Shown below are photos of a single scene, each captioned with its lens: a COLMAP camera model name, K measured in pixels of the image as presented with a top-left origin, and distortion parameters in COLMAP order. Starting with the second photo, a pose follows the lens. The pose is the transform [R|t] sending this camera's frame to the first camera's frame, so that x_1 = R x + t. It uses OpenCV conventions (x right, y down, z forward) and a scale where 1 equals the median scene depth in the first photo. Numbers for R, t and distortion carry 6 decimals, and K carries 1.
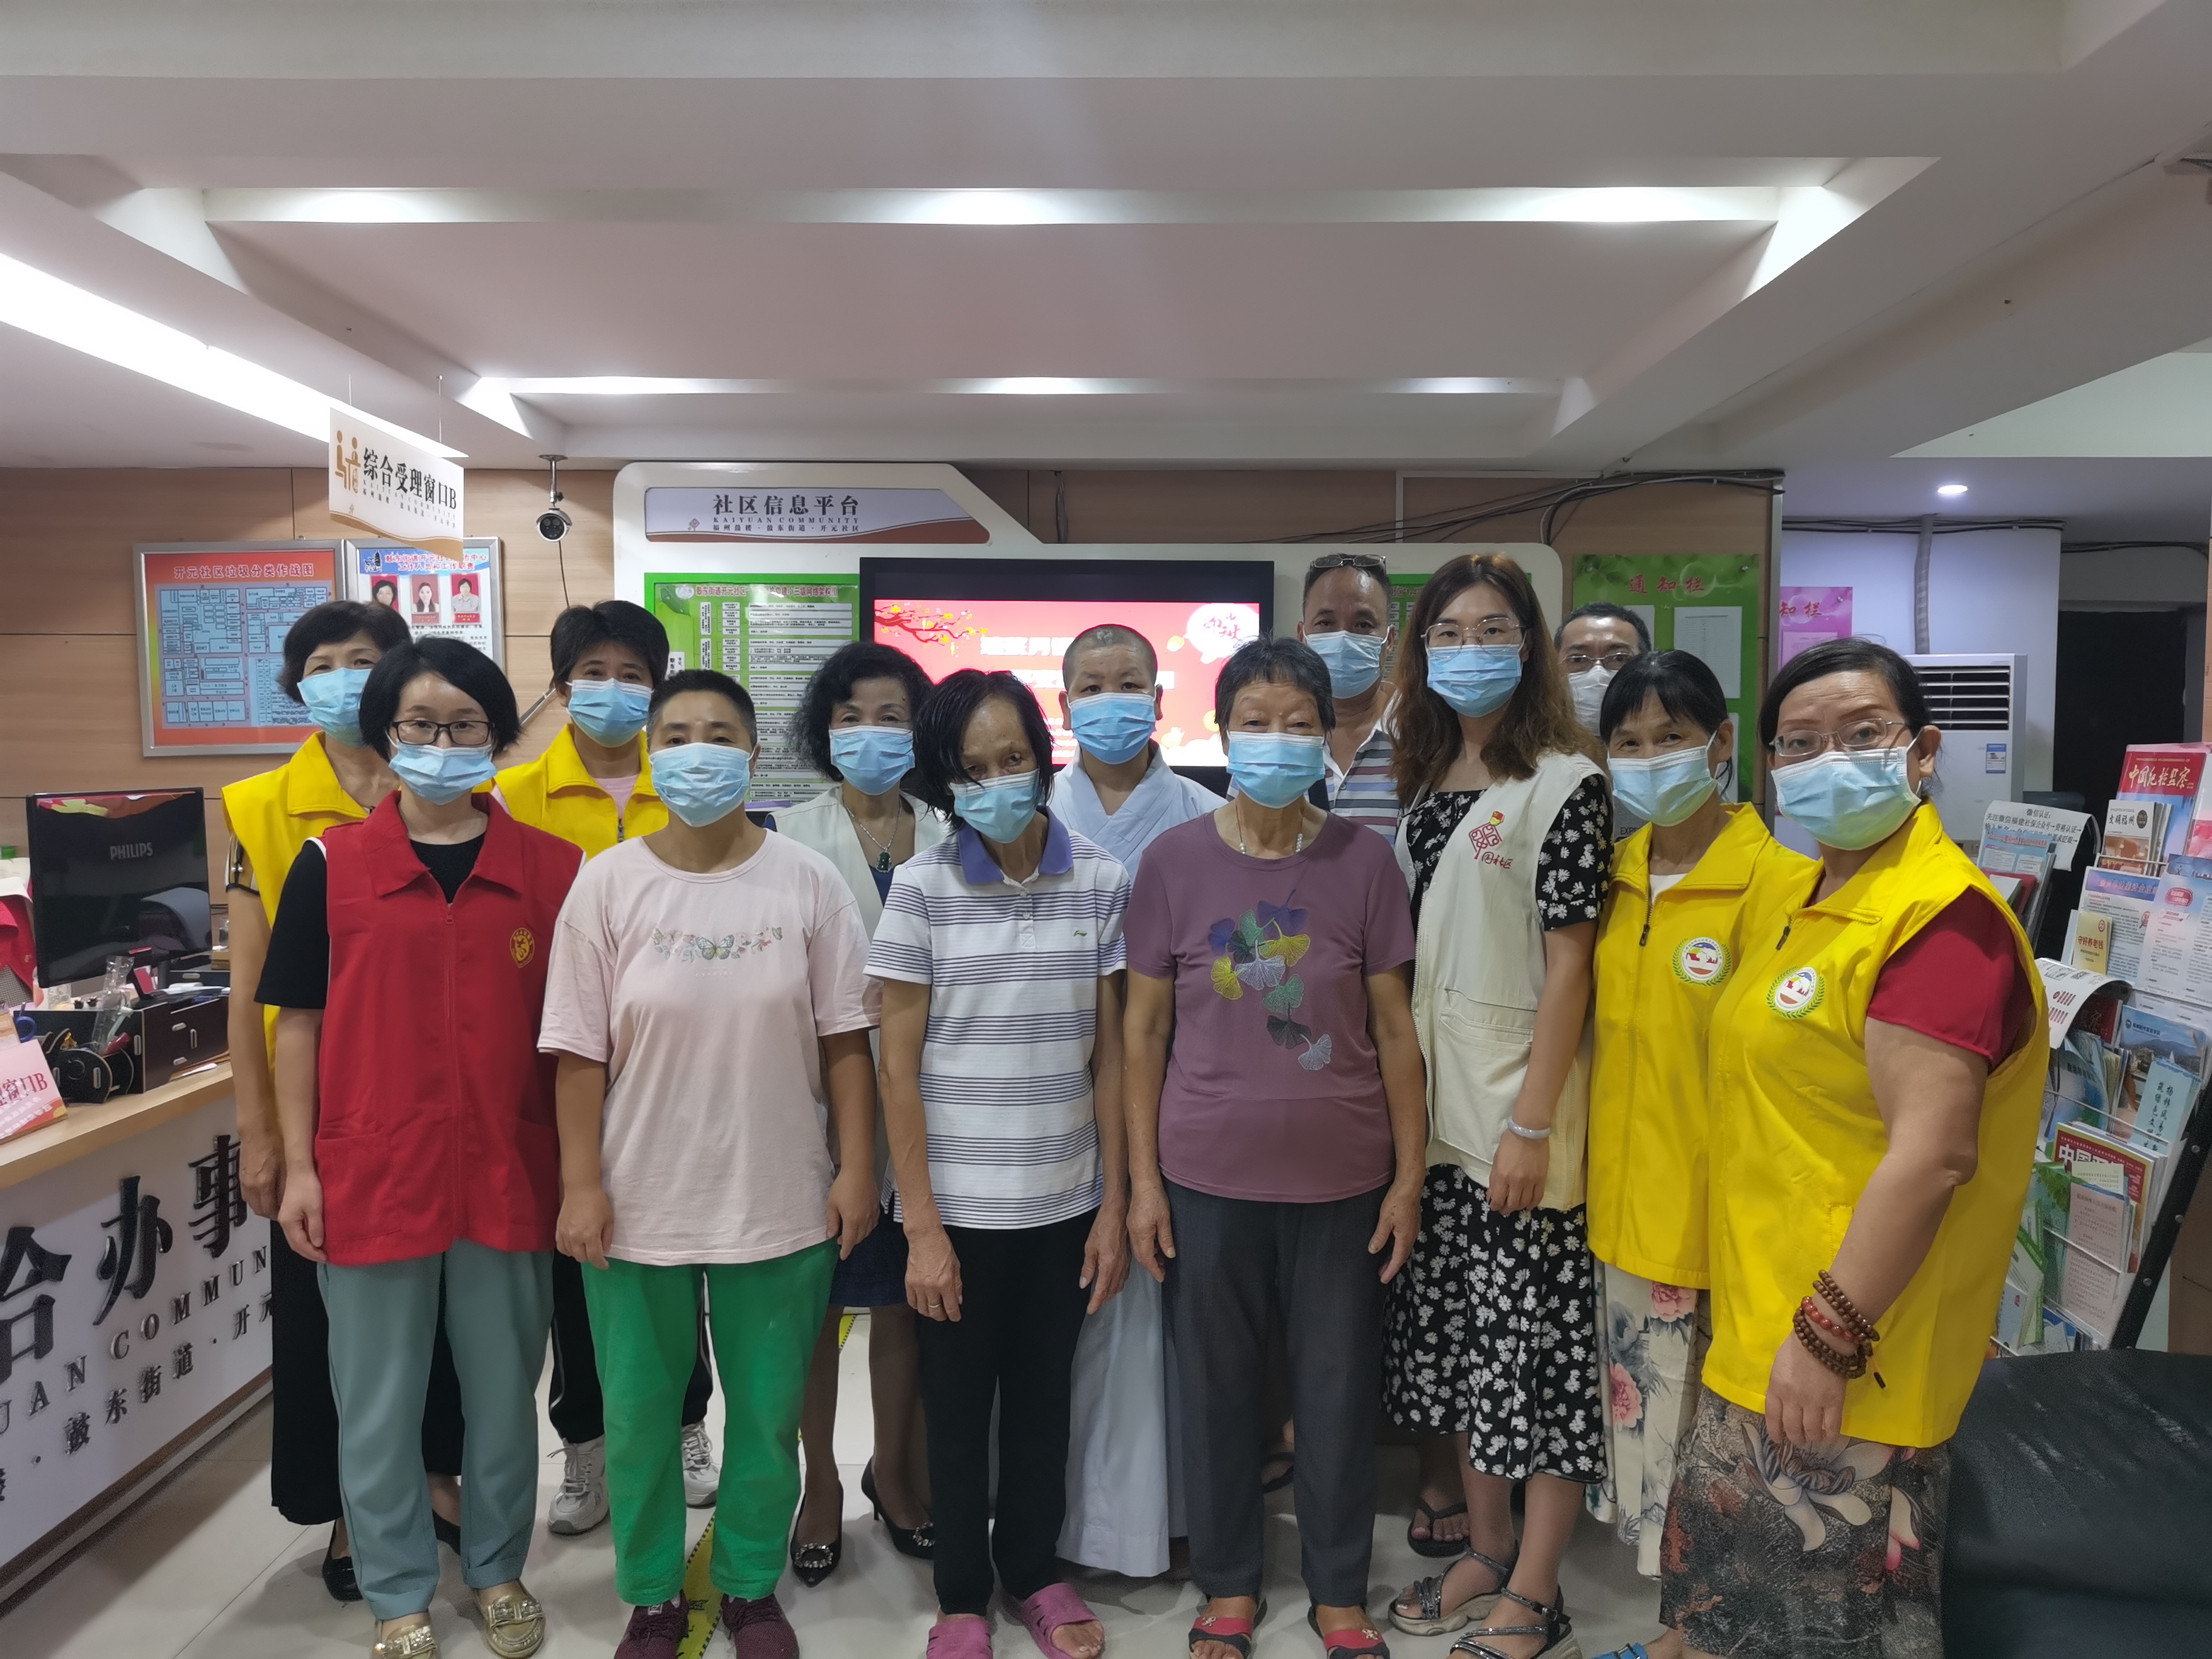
lens RADIAL K [[1641.6, 0, 1090.8], [0, 1641.6, 823.9], [0, 0, 1]] dist [0.034984, -0.065981]
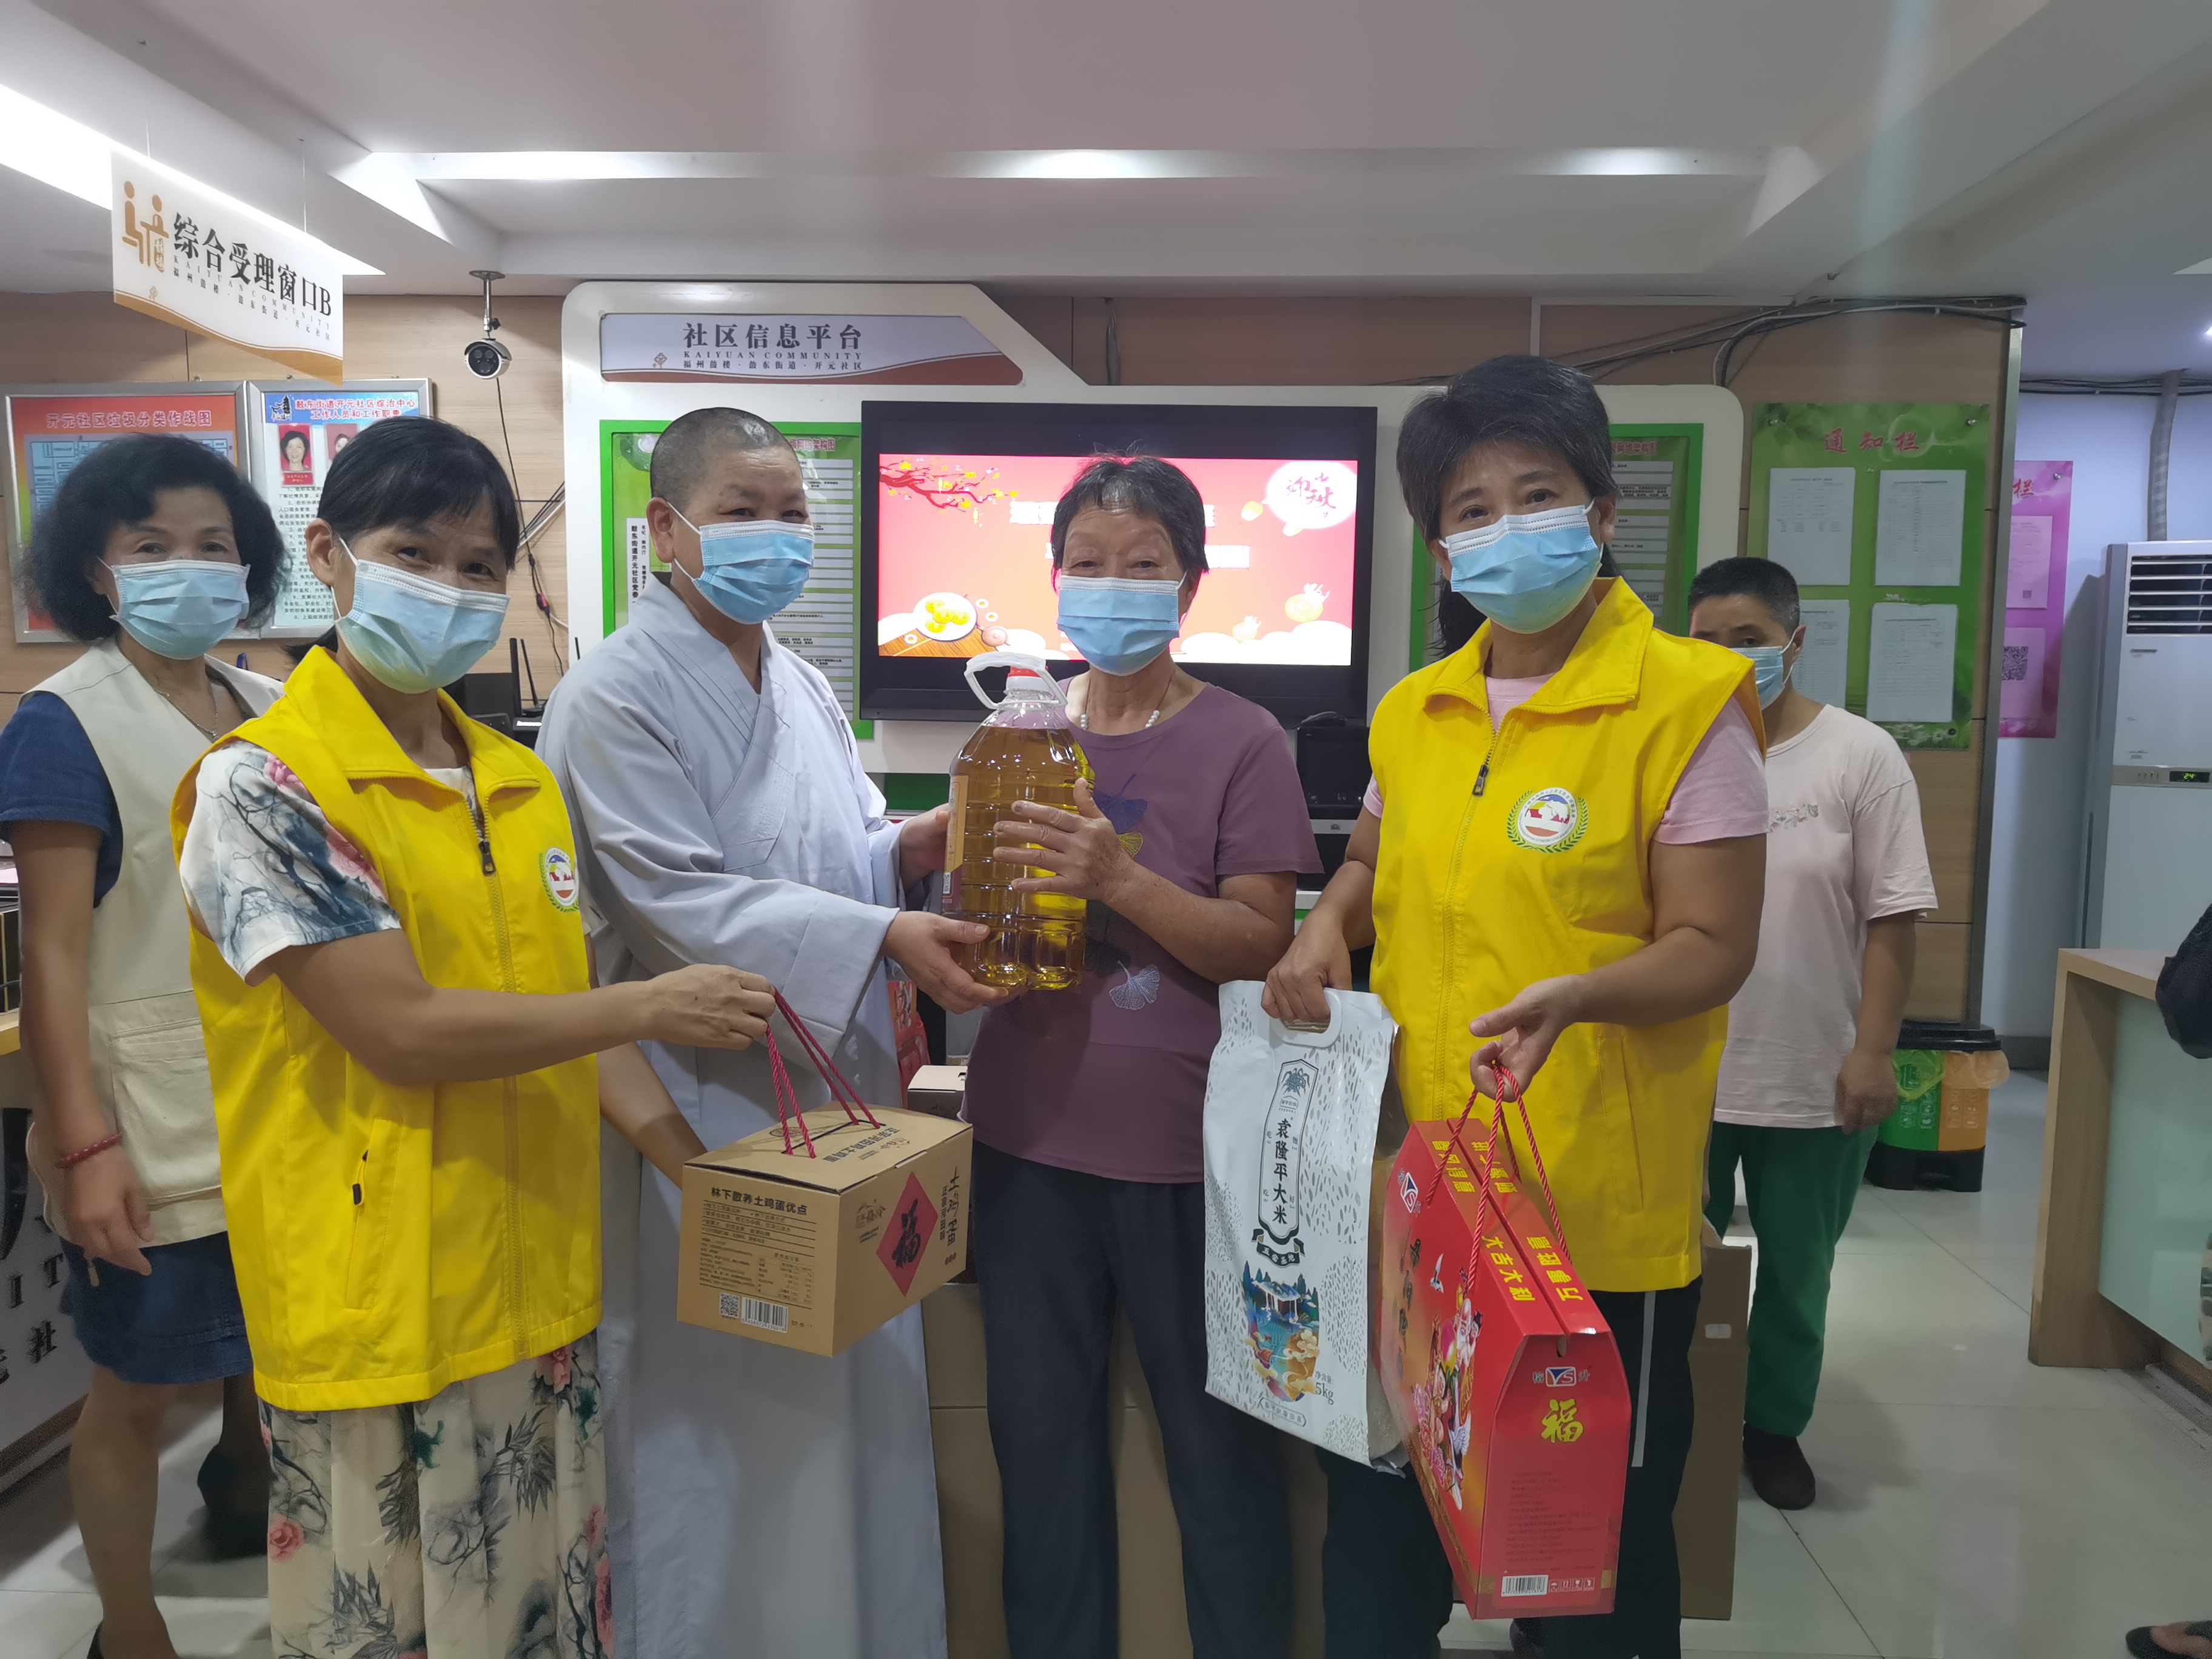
lens RADIAL K [[1641.6, 0, 1090.8], [0, 1641.6, 823.9], [0, 0, 1]] dist [0.034984, -0.065981]
pose [[0.999213, 0.013009, -0.037478, 0.004931], [-0.011321, 0.998927, 0.044910, 0.007846], [0.038022, -0.044450, 0.998288, 0.185408]]
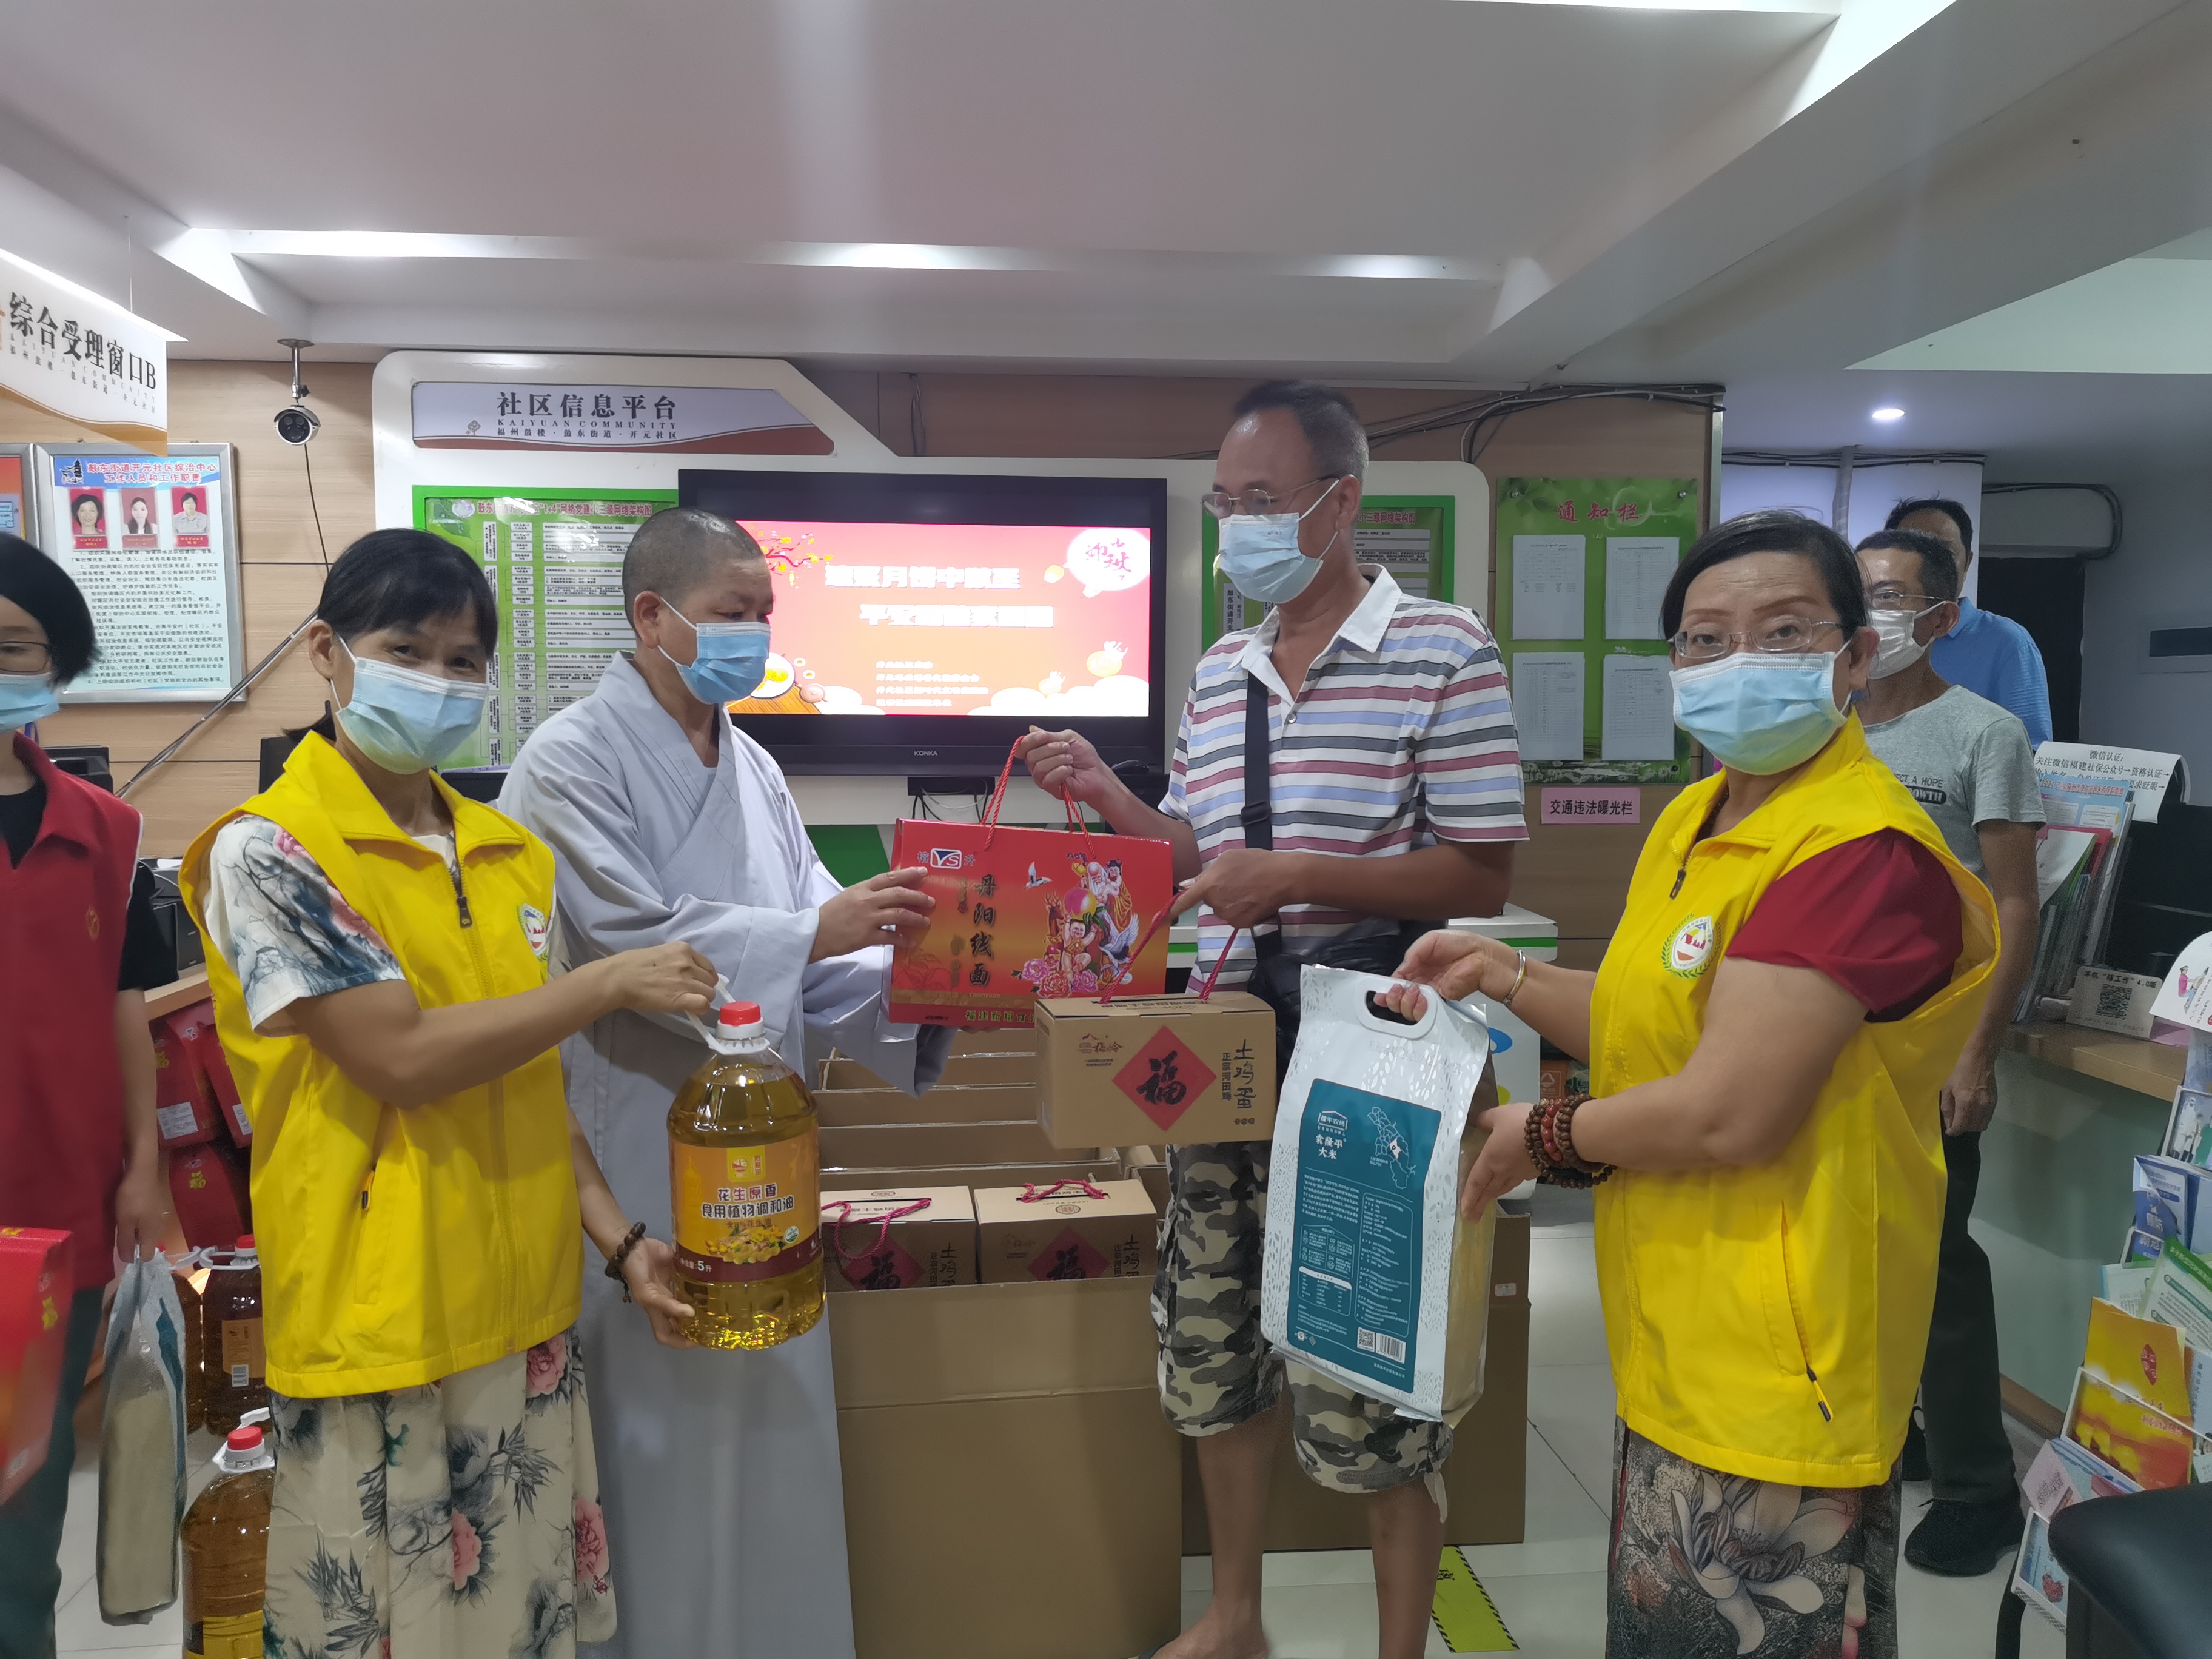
lens RADIAL K [[1641.6, 0, 1090.8], [0, 1641.6, 823.9], [0, 0, 1]] dist [0.034984, -0.065981]
pose [[0.994761, -0.010888, 0.101643, -0.018119], [0.009060, 0.999789, 0.018423, 0.005353], [-0.101822, -0.017405, 0.994650, 0.137597]]
